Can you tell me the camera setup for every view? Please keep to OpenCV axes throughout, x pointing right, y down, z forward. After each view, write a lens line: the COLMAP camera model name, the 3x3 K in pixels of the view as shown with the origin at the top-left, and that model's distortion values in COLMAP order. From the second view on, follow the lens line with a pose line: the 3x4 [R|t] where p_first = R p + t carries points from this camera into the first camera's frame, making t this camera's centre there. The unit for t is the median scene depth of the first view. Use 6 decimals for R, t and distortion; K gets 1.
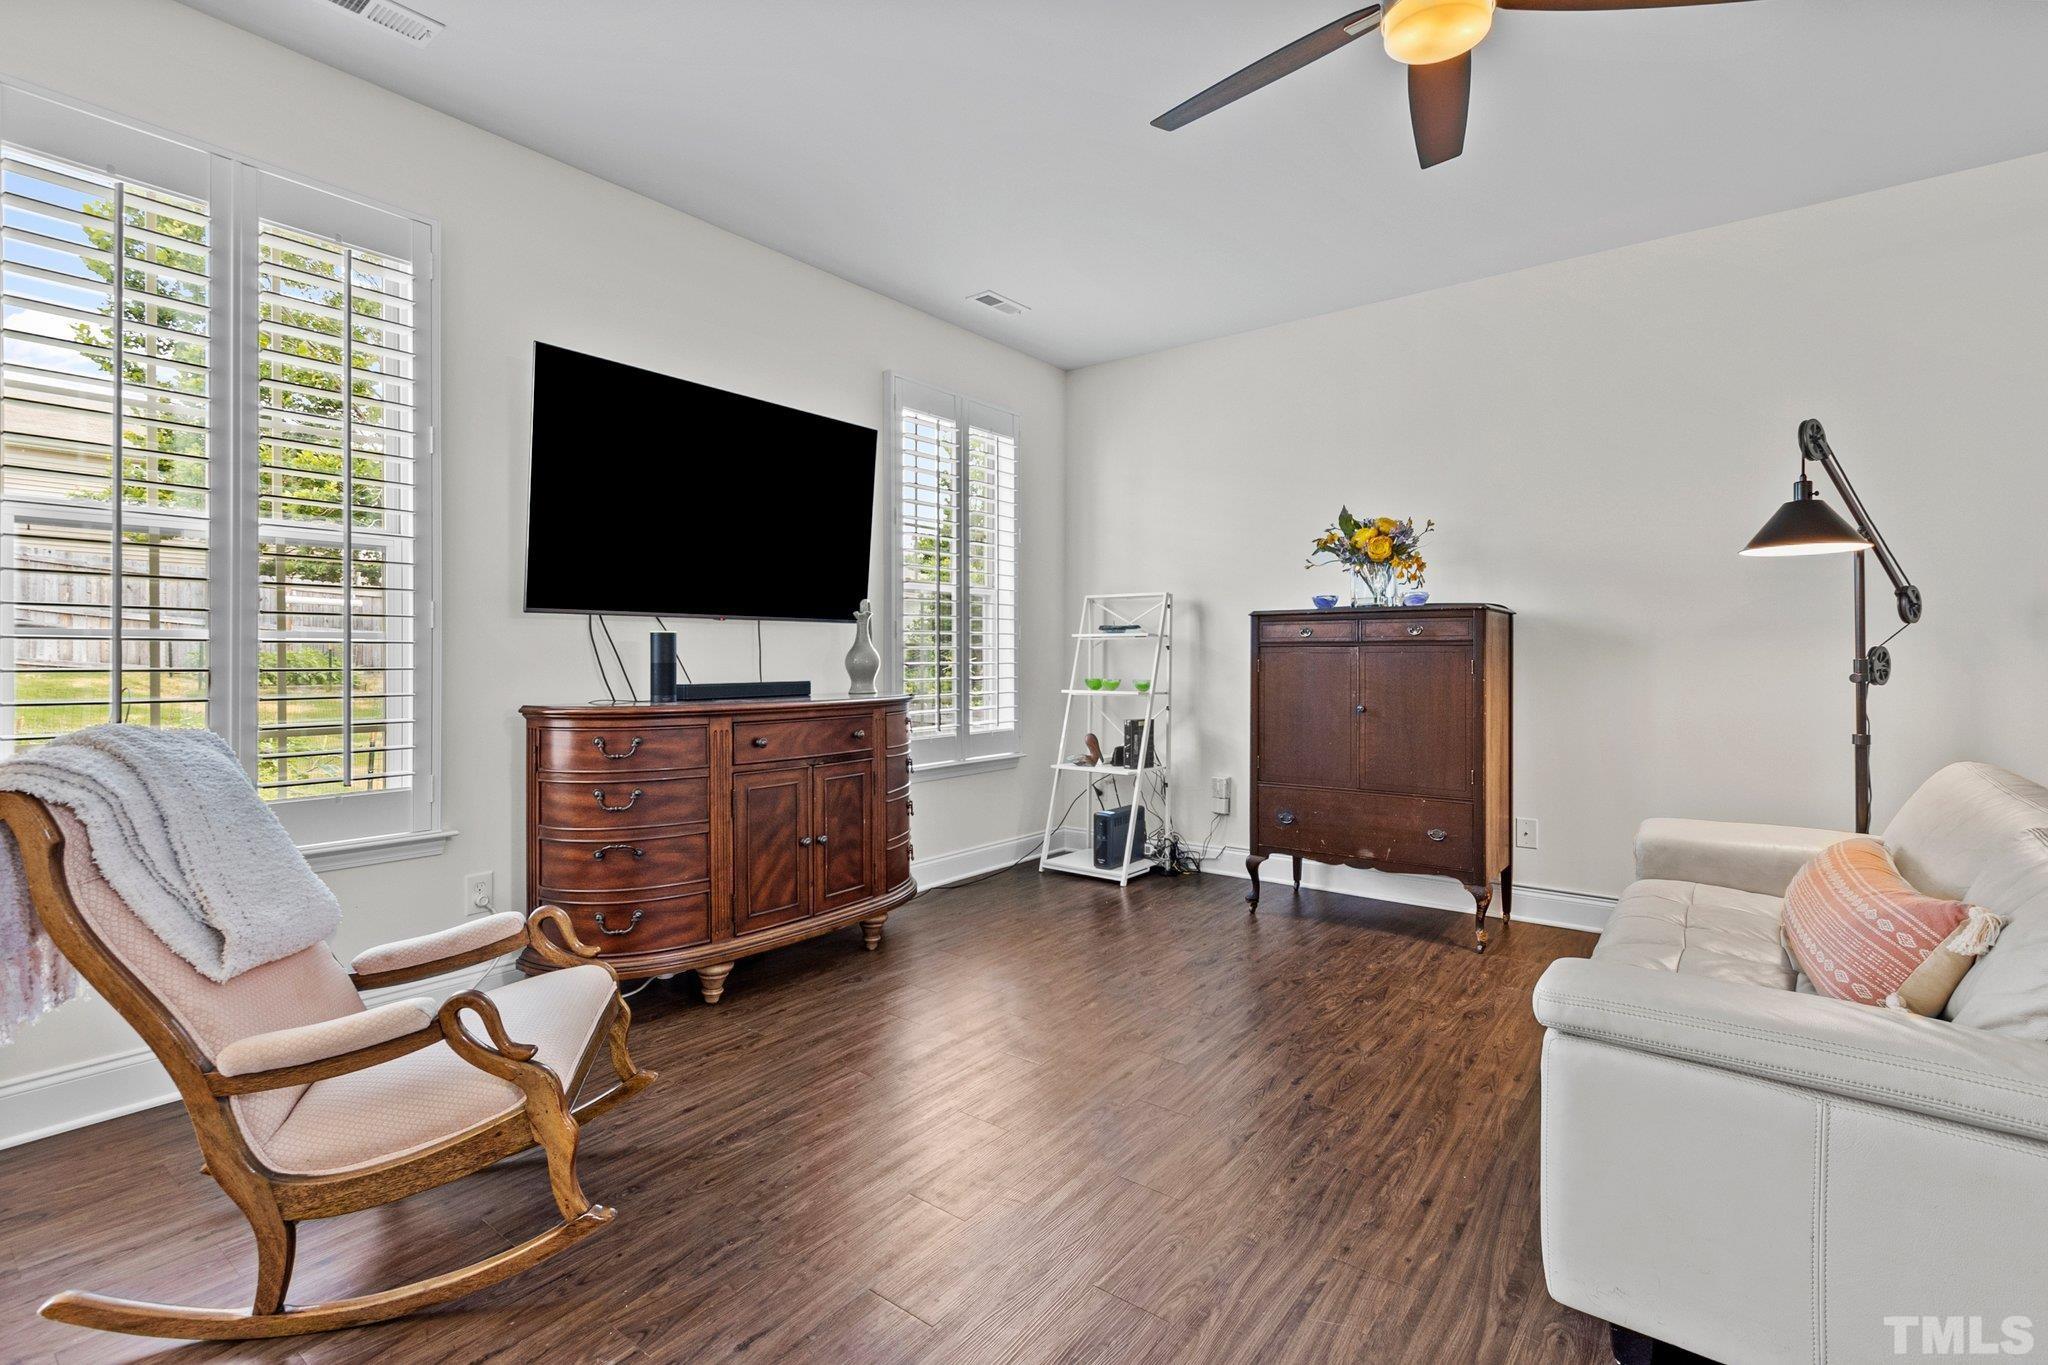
lens RADIAL K [[950.3, 0, 1013.9], [0, 950.3, 659.6], [0, 0, 1]] dist [0.007219, -0.000589]
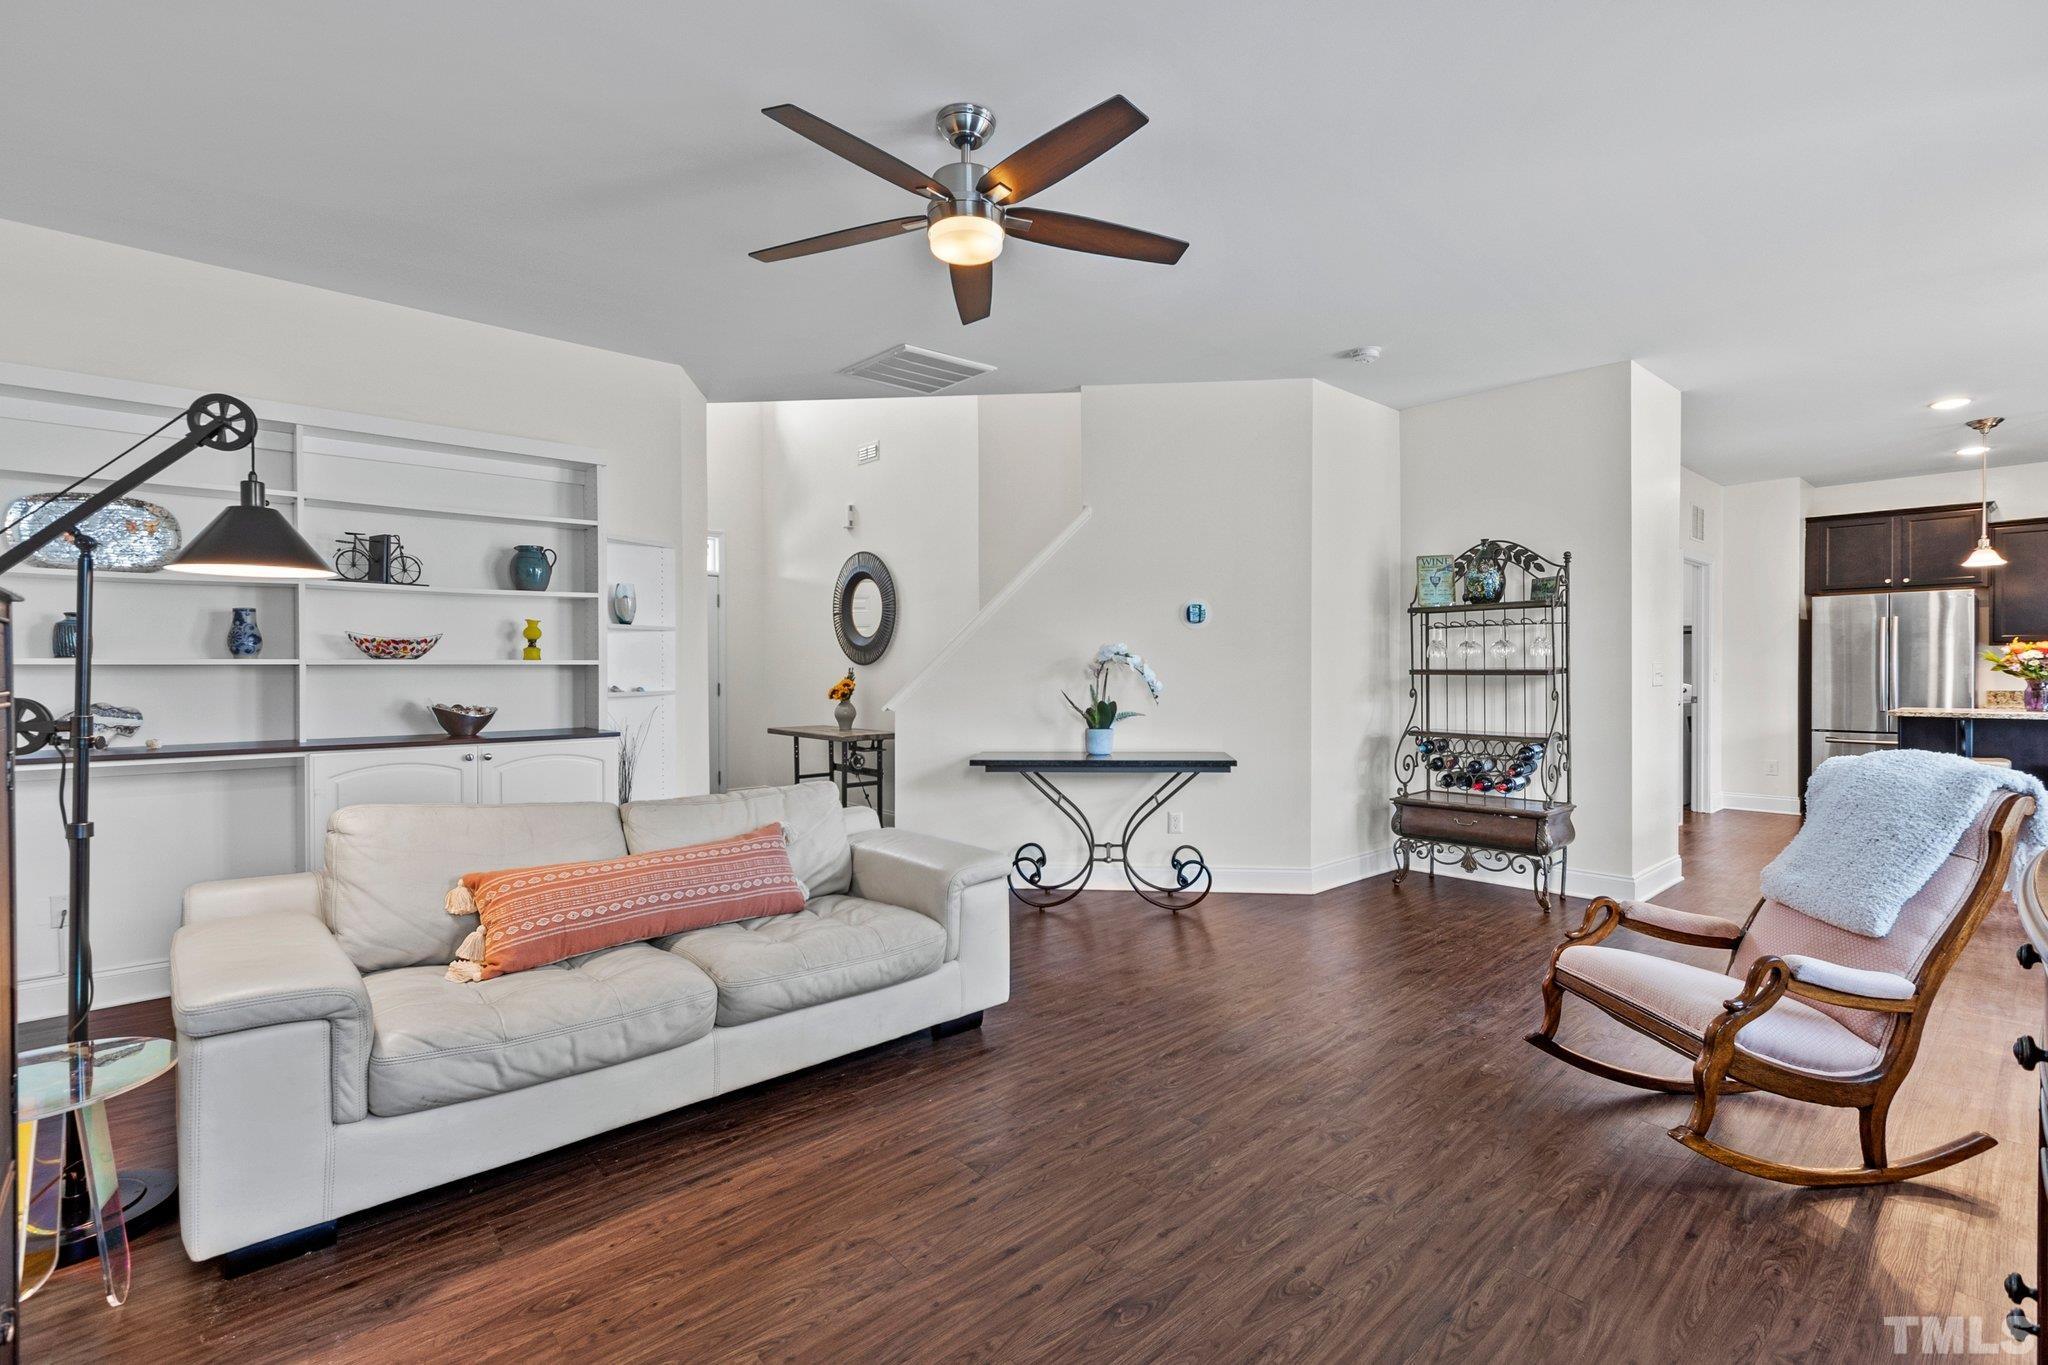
lens RADIAL K [[950.3, 0, 1010.3], [0, 950.3, 675.4], [0, 0, 1]] dist [0.007219, -0.000589]
pose [[-0.982745, -0.000375, 0.184963, 0.062618], [0.001280, 0.999960, 0.008833, -0.026201], [-0.184959, 0.008917, -0.982706, 1.148664]]
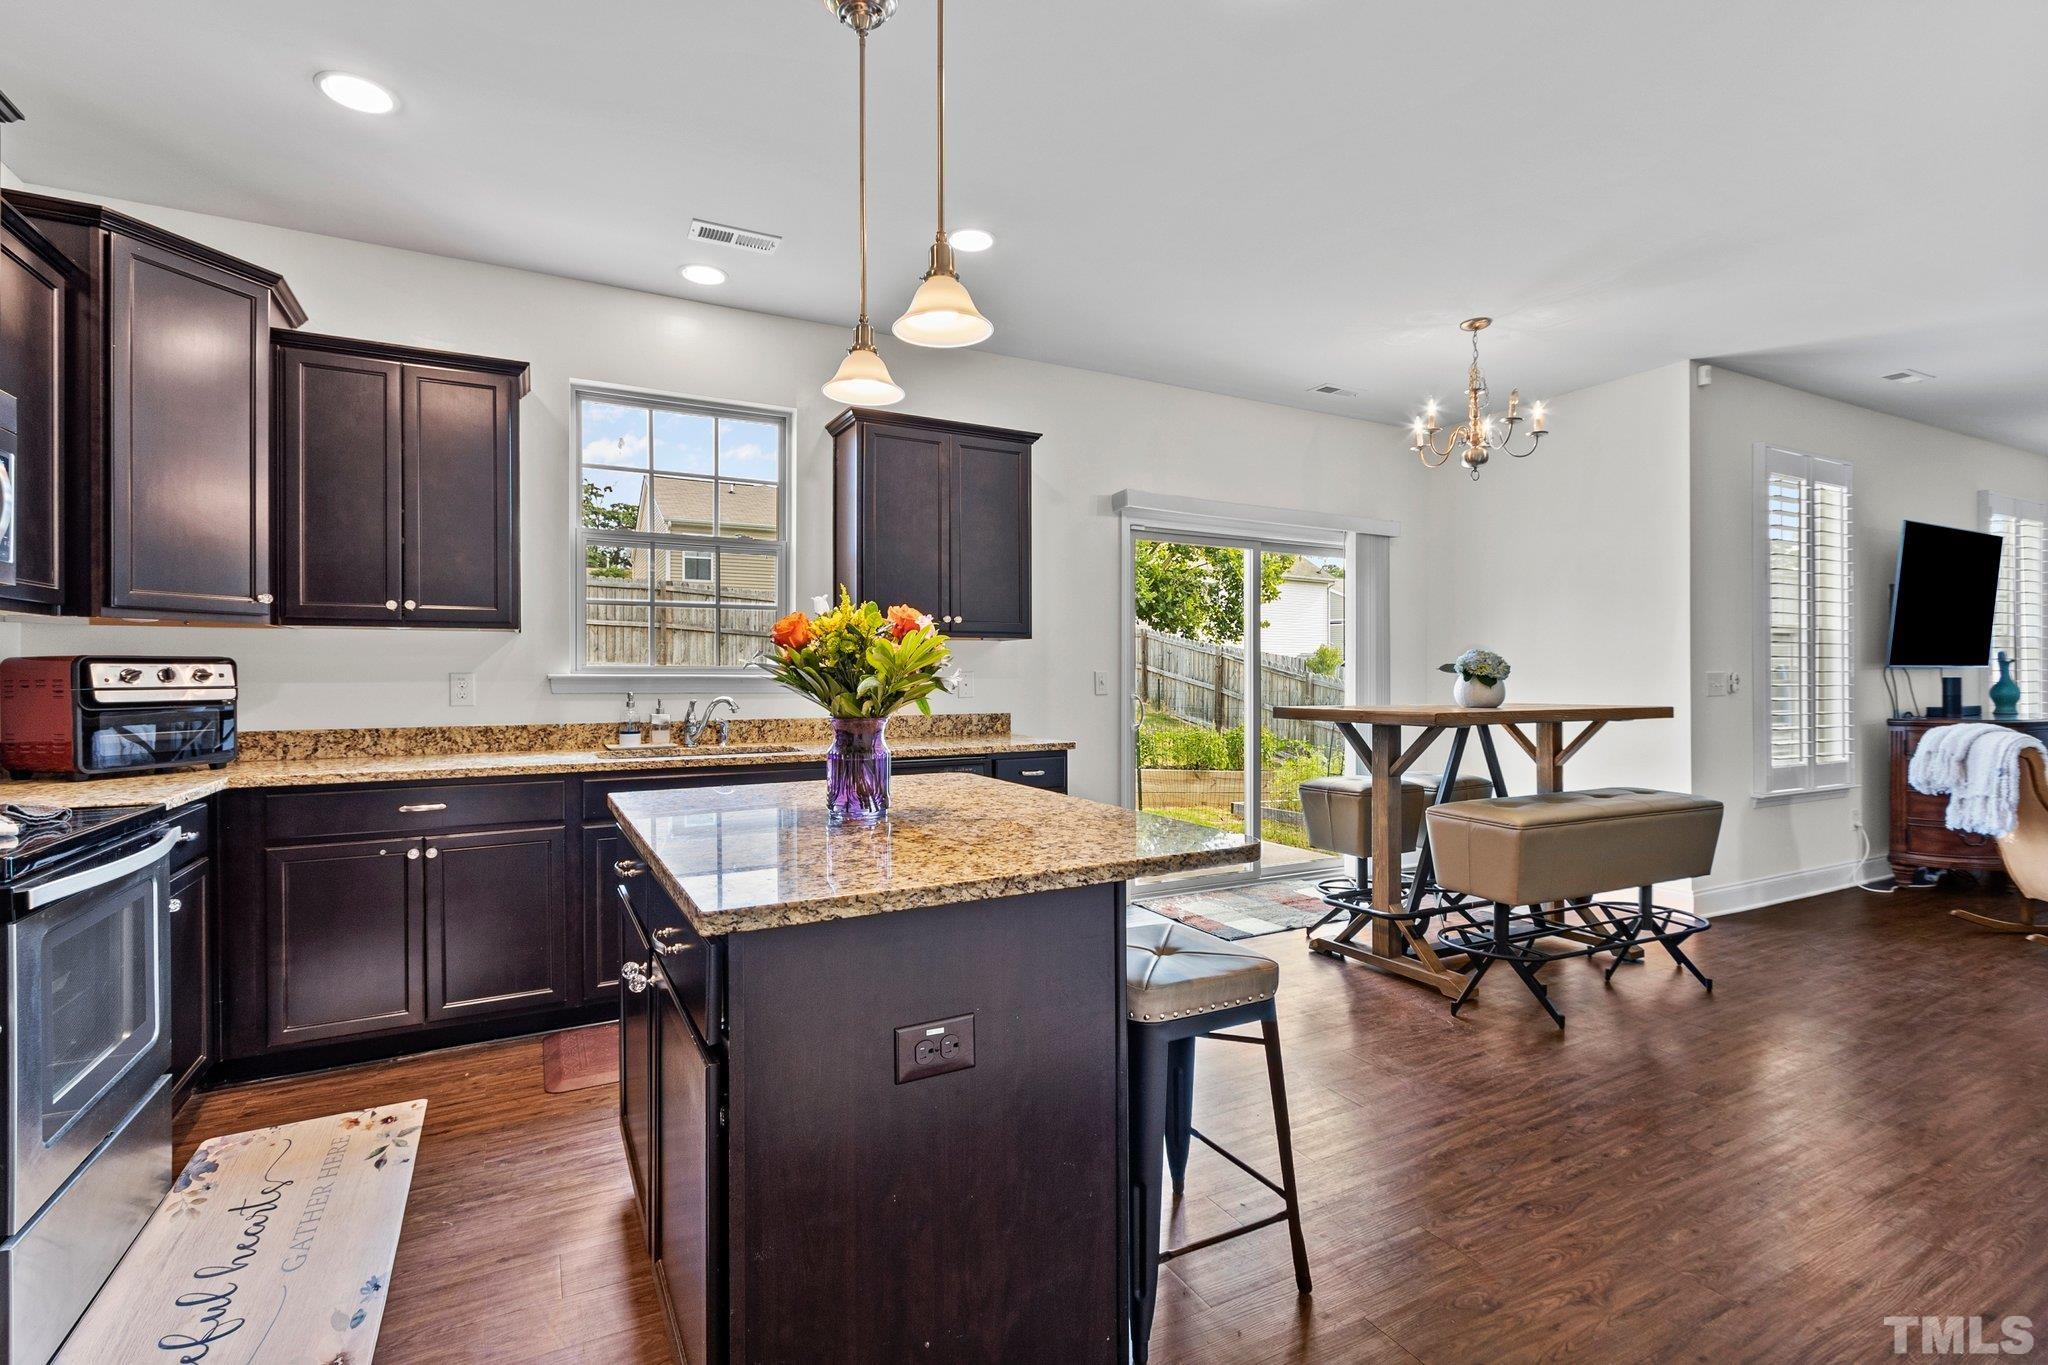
lens RADIAL K [[950.3, 0, 1015.4], [0, 950.3, 681.1], [0, 0, 1]] dist [0.007219, -0.000589]
pose [[0.909450, -0.000409, -0.415813, -0.950360], [0.002158, 0.999991, 0.003737, -0.024674], [0.415807, -0.004297, 0.909443, -1.029193]]
